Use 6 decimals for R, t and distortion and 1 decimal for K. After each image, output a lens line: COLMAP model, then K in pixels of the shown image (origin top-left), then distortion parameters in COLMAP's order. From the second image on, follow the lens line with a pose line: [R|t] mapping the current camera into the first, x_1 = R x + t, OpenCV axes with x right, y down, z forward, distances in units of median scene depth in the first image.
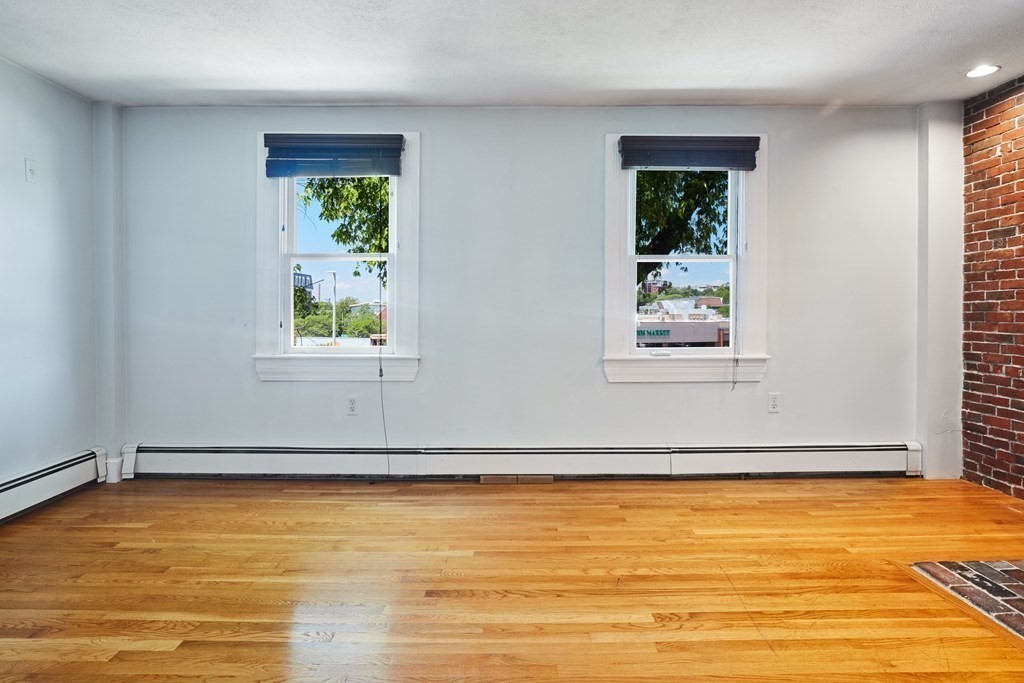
lens RADIAL K [[616.1, 0, 513.2], [0, 616.1, 322.7], [0, 0, 1]] dist [-0.006437, -0.000225]
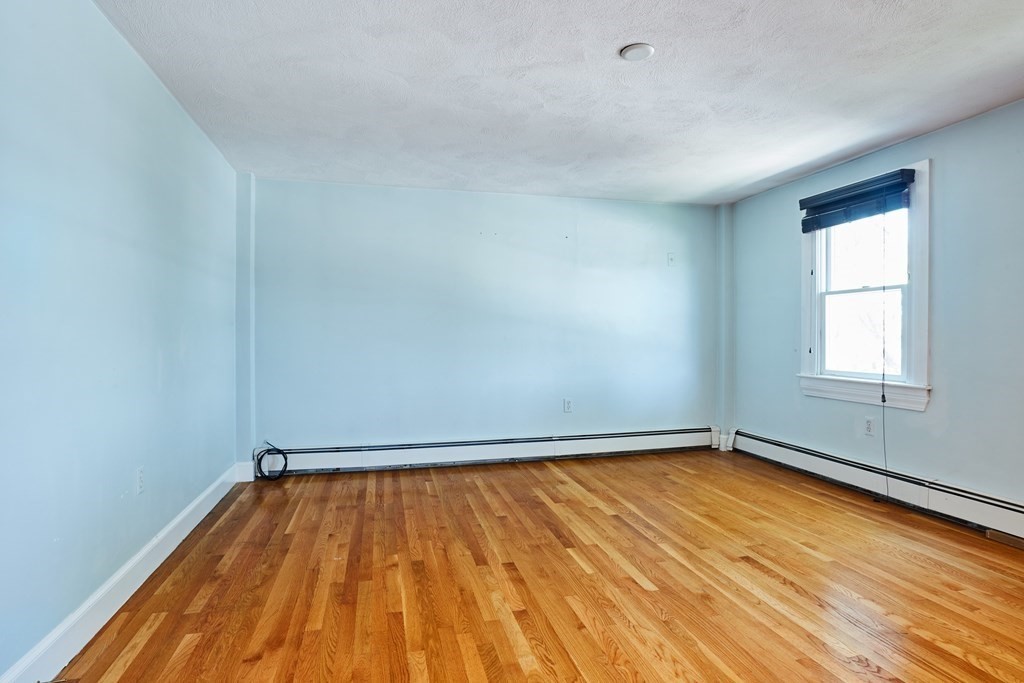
lens RADIAL K [[579.2, 0, 512.0], [0, 579.2, 341.5], [0, 0, 1]] dist [-0.001254, 0.000762]
pose [[0.214589, 0.008477, -0.976668, 0.632759], [-0.022405, 0.999742, 0.003755, -0.005946], [0.976447, 0.021076, 0.214724, 0.166842]]
